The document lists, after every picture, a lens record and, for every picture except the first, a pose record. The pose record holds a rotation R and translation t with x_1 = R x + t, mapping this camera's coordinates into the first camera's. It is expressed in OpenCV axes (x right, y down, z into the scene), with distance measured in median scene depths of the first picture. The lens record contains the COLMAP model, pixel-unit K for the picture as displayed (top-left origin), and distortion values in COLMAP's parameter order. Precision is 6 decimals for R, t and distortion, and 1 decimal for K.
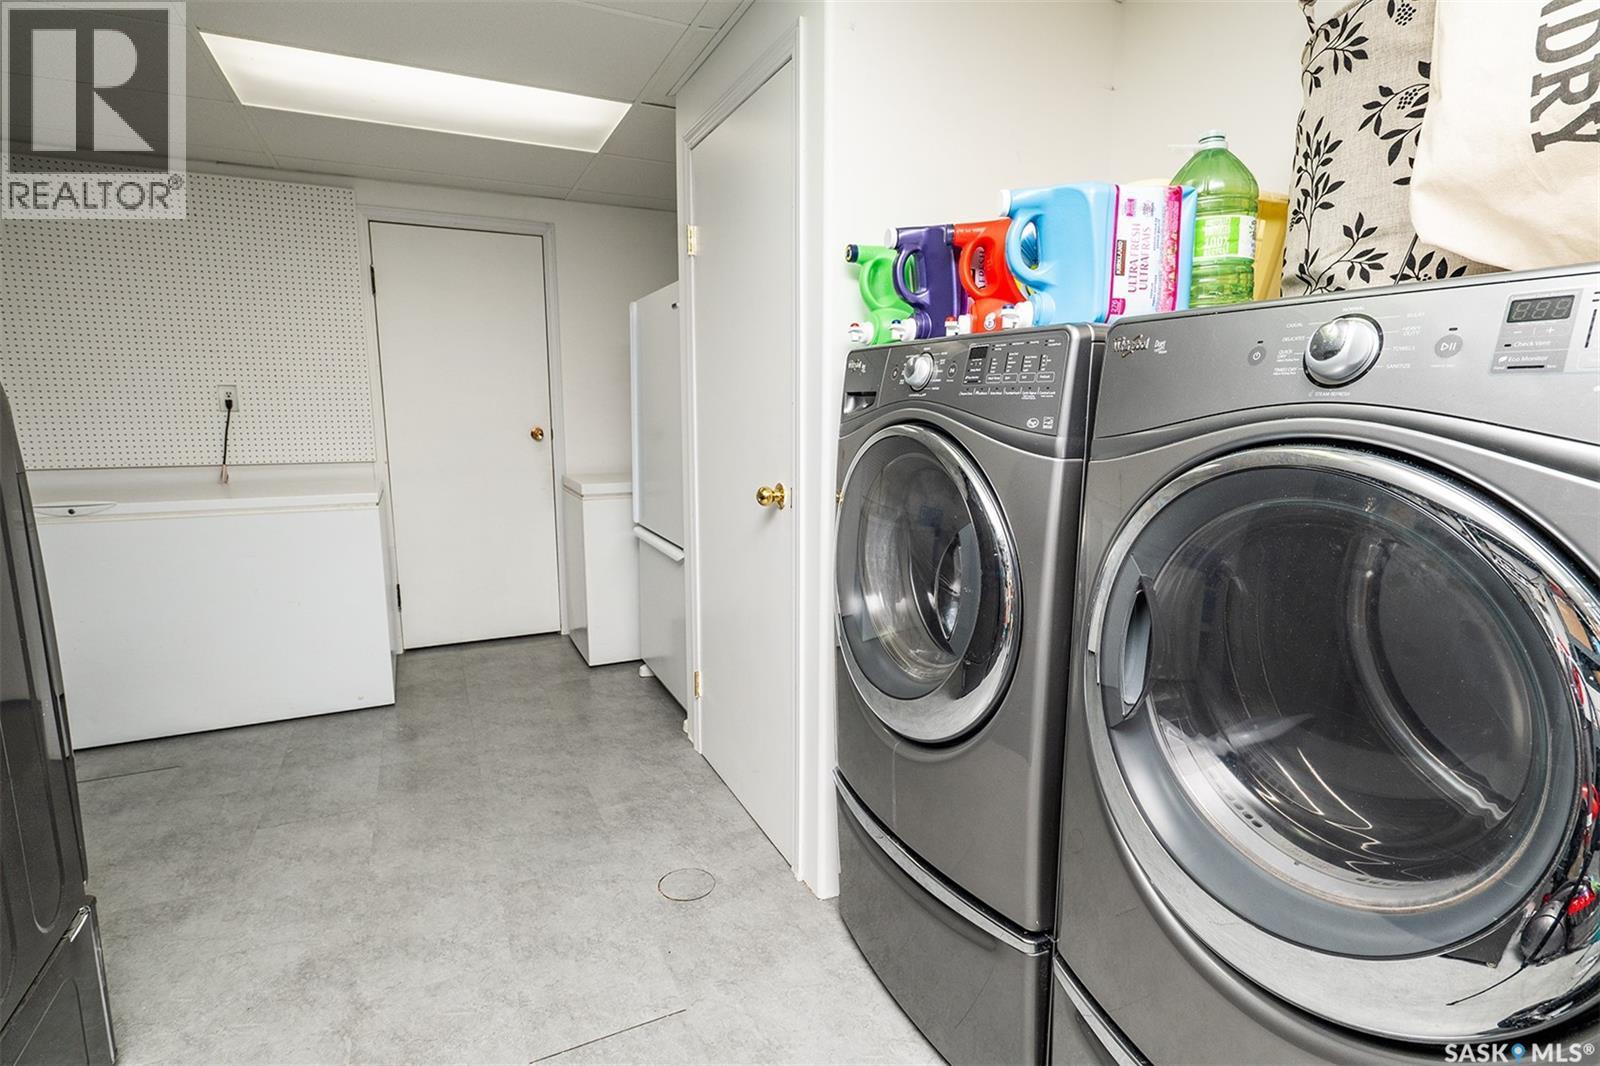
lens RADIAL K [[806.7, 0, 805.3], [0, 806.7, 525.7], [0, 0, 1]] dist [-0.012790, 0.003035]
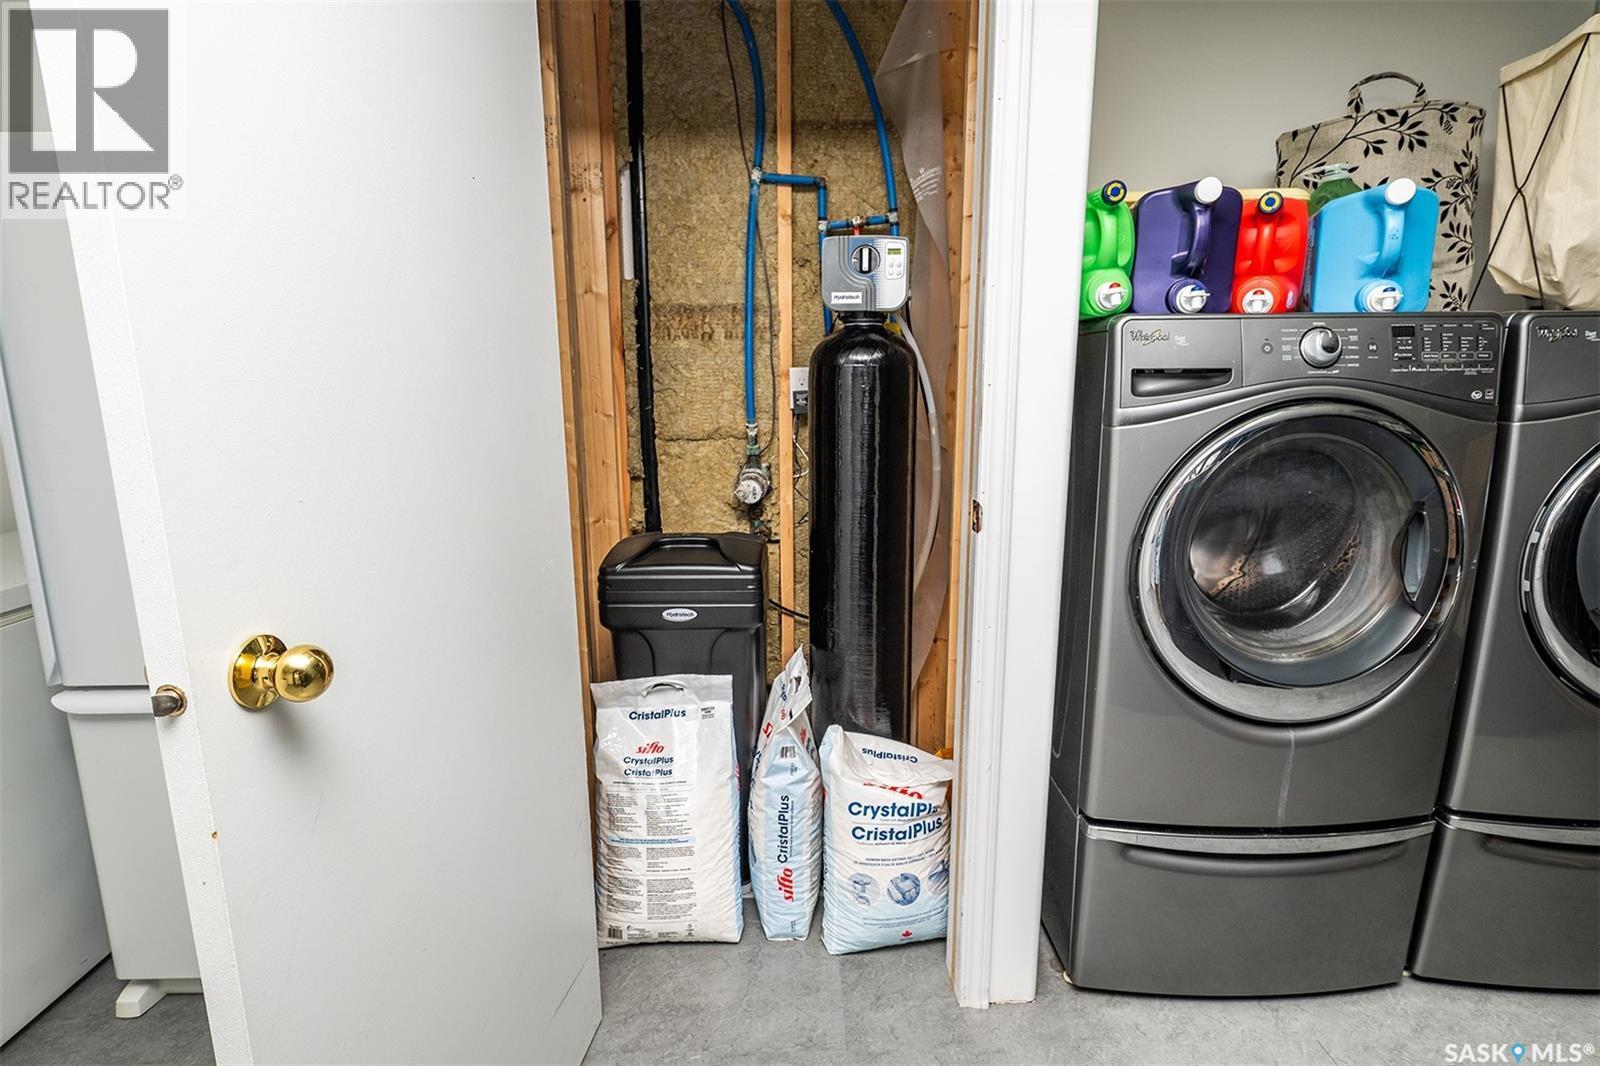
lens RADIAL K [[813.7, 0, 793.7], [0, 813.7, 530.8], [0, 0, 1]] dist [0.001472, 0.001332]
pose [[0.400270, -0.175765, 0.899383, -1.170442], [0.150488, 0.980718, 0.124685, -0.219894], [-0.903956, 0.085439, 0.419003, 1.350669]]
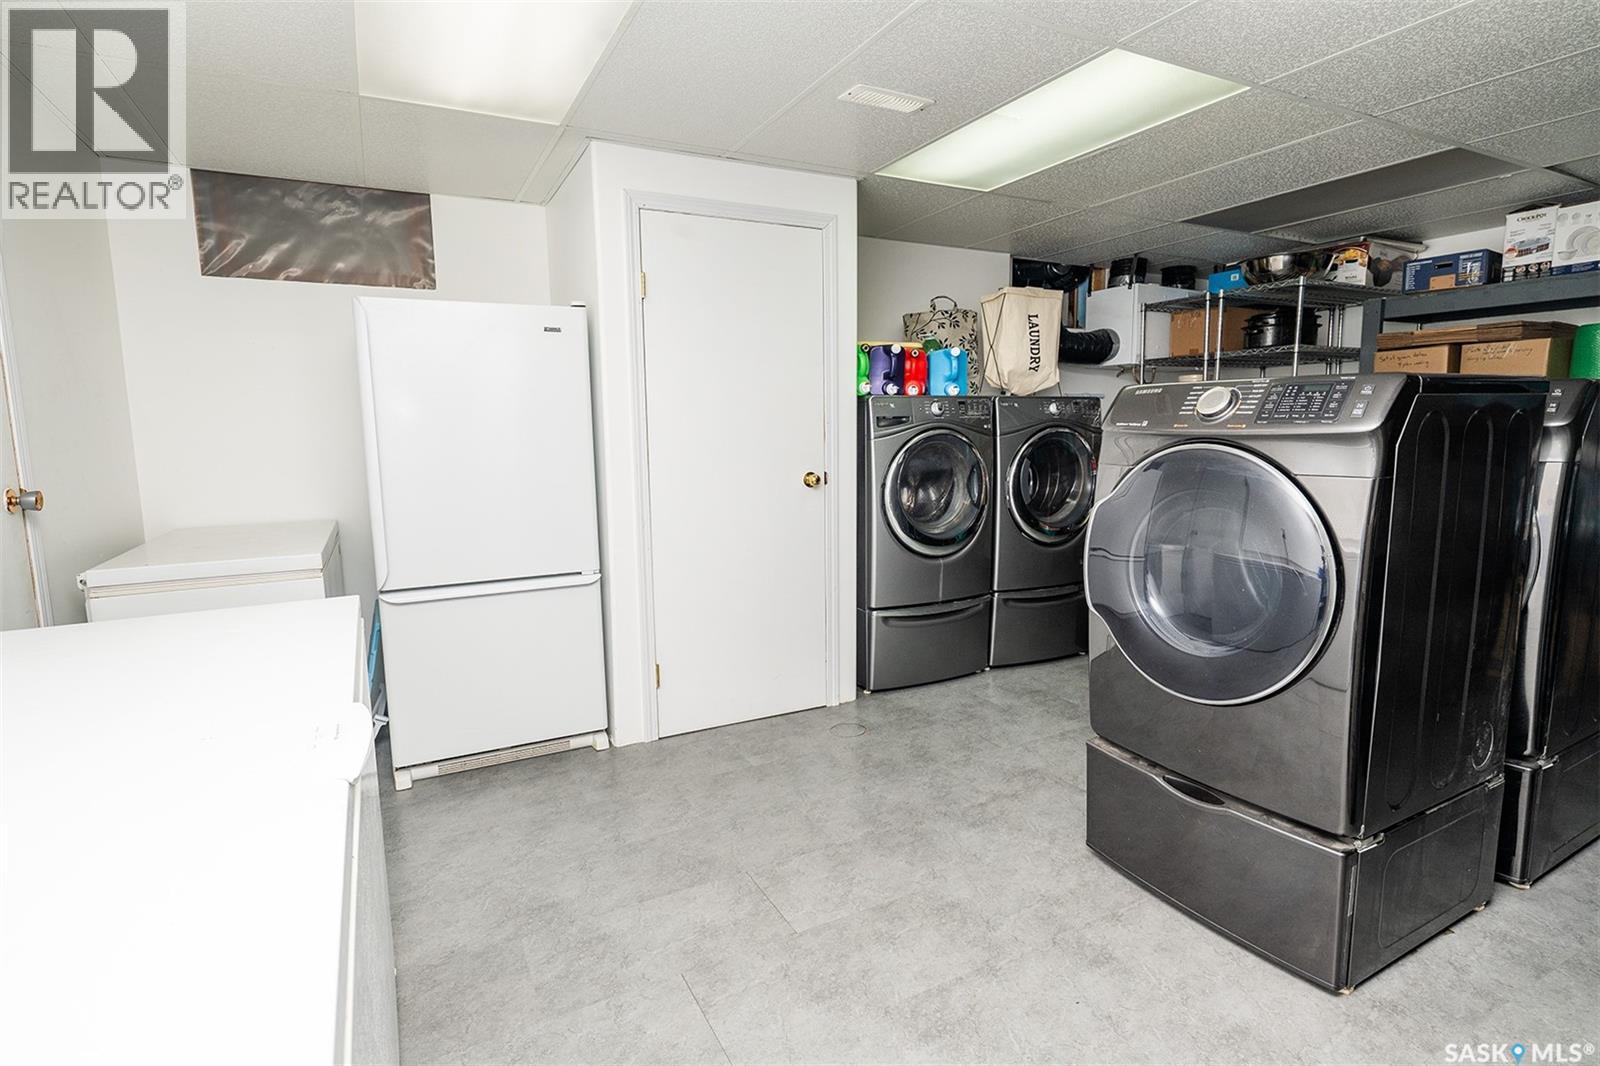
lens RADIAL K [[806.7, 0, 805.3], [0, 806.7, 525.7], [0, 0, 1]] dist [-0.012790, 0.003035]
pose [[-0.053805, -0.125814, 0.990594, -2.745599], [0.167725, 0.976798, 0.133171, -0.274197], [-0.984364, 0.173313, -0.031454, 1.777295]]
